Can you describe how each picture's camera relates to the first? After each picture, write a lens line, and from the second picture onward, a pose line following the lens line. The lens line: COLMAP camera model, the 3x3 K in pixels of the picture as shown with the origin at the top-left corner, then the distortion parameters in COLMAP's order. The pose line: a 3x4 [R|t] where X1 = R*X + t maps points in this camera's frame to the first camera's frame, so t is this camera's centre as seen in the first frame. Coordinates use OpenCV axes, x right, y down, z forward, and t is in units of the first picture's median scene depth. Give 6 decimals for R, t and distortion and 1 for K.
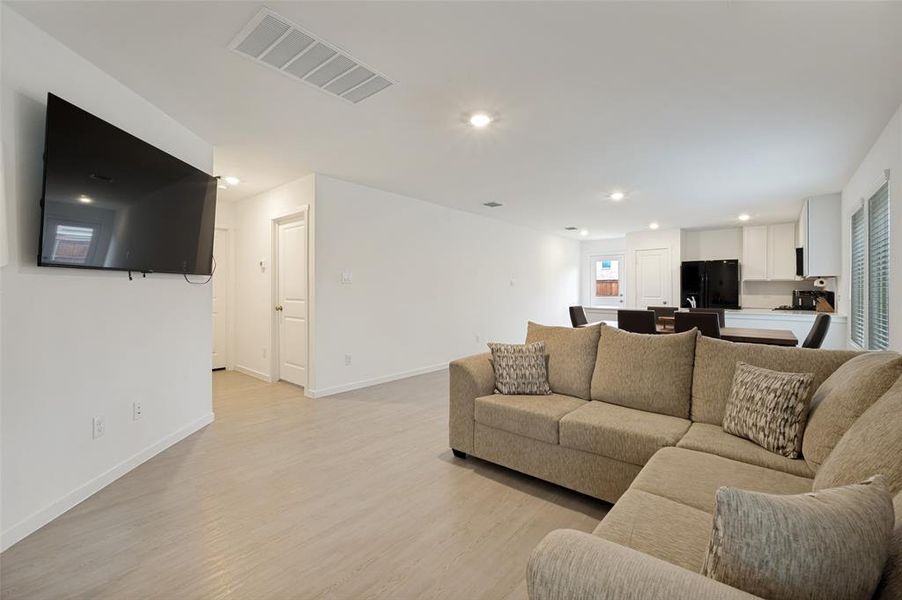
lens RADIAL K [[378.7, 0, 451.0], [0, 378.7, 300.0], [0, 0, 1]] dist [-0.000427, -0.000289]
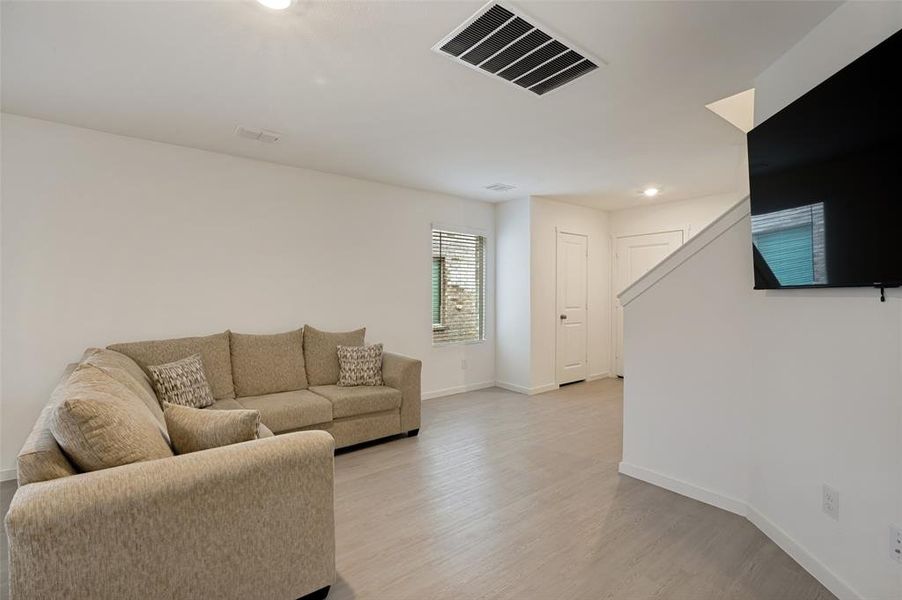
lens RADIAL K [[405.1, 0, 453.6], [0, 405.1, 297.9], [0, 0, 1]] dist [-0.003140, -0.000508]
pose [[-0.982517, -0.007795, 0.186010, -0.149854], [-0.000497, 0.999229, 0.039250, -0.036500], [-0.186172, 0.038471, -0.981764, 0.755997]]
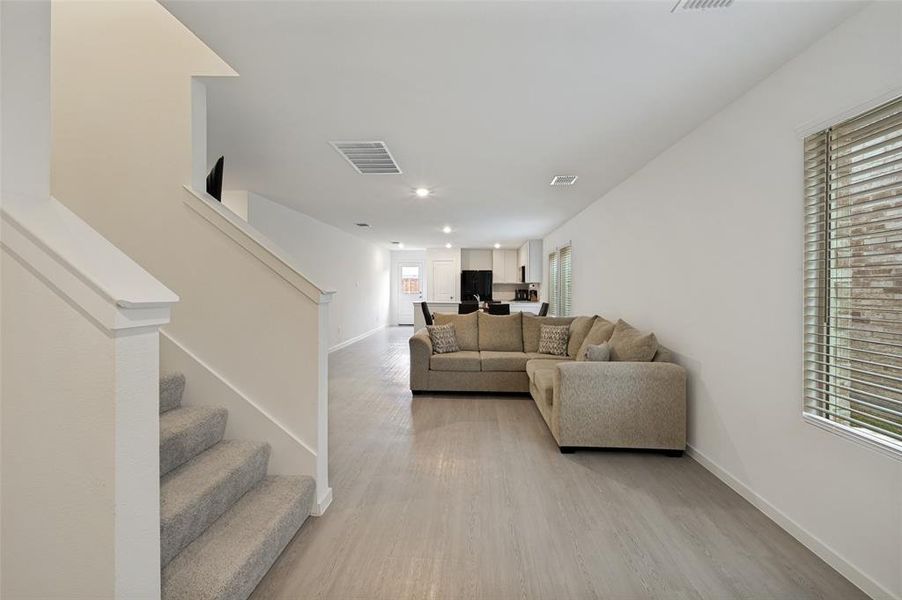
lens RADIAL K [[369.6, 0, 451.0], [0, 369.6, 300.0], [0, 0, 1]] dist [0.002202, 0.000195]
pose [[0.796223, -0.021216, 0.604631, -0.432834], [0.012529, 0.999749, 0.018581, -0.015126], [-0.604873, -0.007219, 0.796289, -0.197835]]
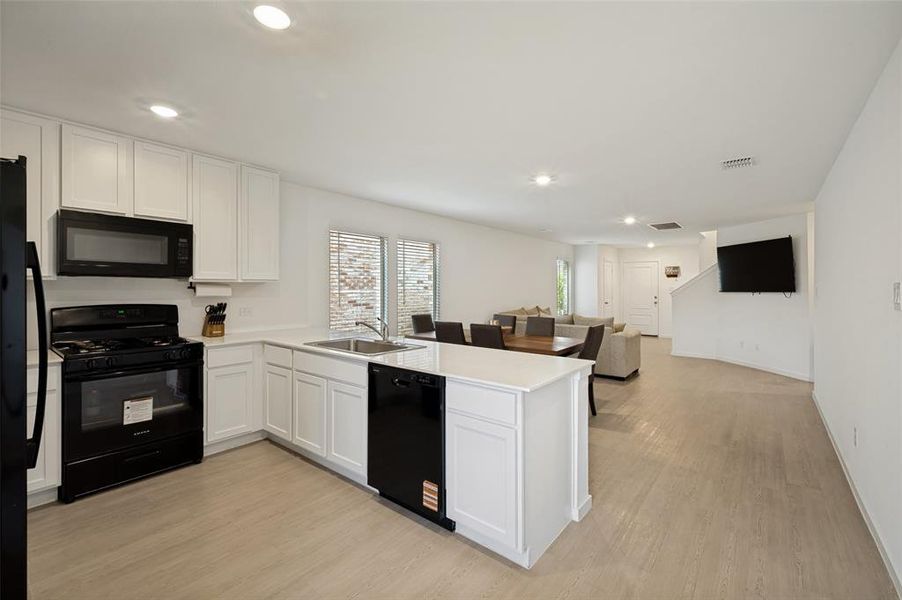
lens RADIAL K [[389.3, 0, 452.2], [0, 389.3, 289.8], [0, 0, 1]] dist [-0.001622, -0.000223]
pose [[-0.999325, -0.007774, -0.035912, 0.586373], [-0.008842, 0.999521, 0.029669, -0.067694], [0.035665, 0.029966, -0.998914, 1.600539]]
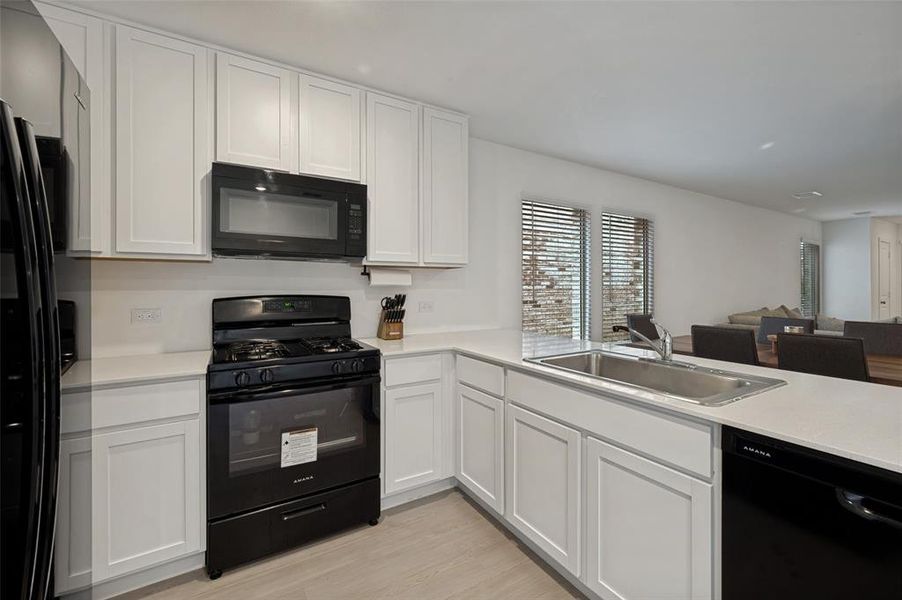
lens RADIAL K [[373.9, 0, 454.9], [0, 373.9, 286.2], [0, 0, 1]] dist [0.000534, -0.000058]
pose [[-0.949089, -0.000174, 0.315009, 0.728682], [0.006445, 0.999780, 0.019971, -0.043336], [-0.314943, 0.020985, -0.948879, 1.370470]]
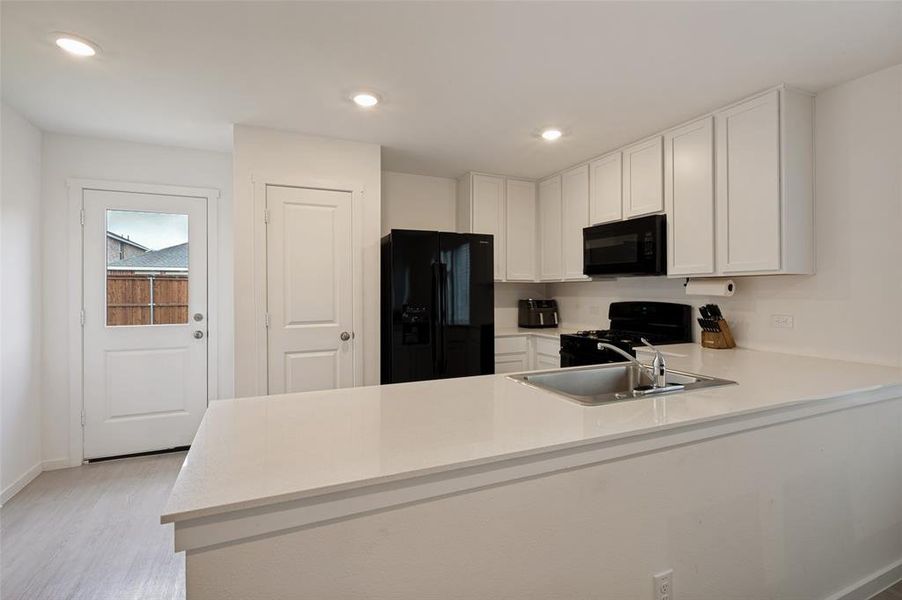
lens RADIAL K [[424.8, 0, 446.6], [0, 424.8, 290.6], [0, 0, 1]] dist [0.001969, 0.000014]
pose [[0.424840, -0.002943, 0.905264, 0.328619], [0.024767, 0.999658, -0.008373, -0.045483], [-0.904930, 0.025978, 0.424768, 1.042751]]
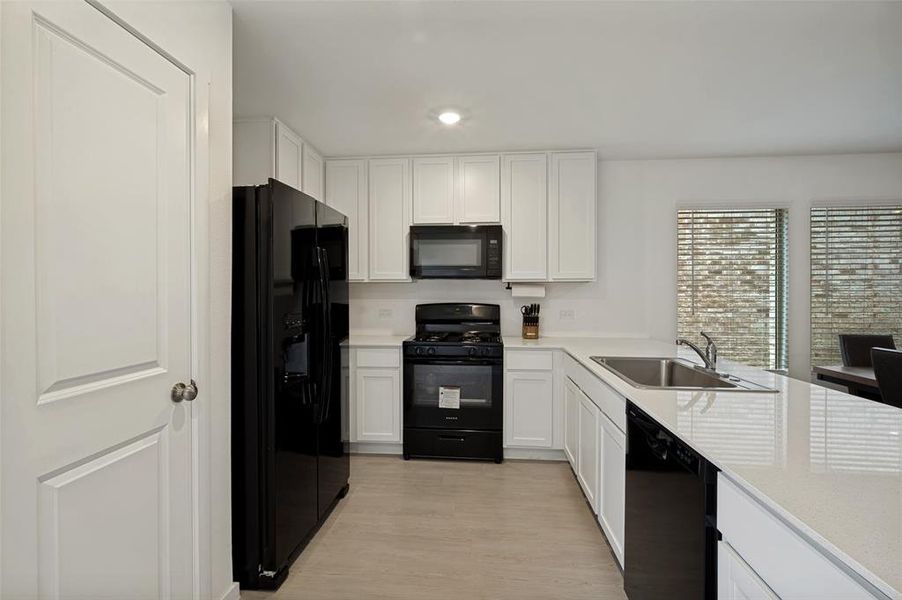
lens RADIAL K [[405.1, 0, 453.6], [0, 405.1, 297.9], [0, 0, 1]] dist [-0.003140, -0.000508]
pose [[-0.580733, -0.012900, 0.813992, 0.501313], [0.016116, 0.999496, 0.027338, -0.053129], [-0.813934, 0.028994, -0.580233, 1.427053]]
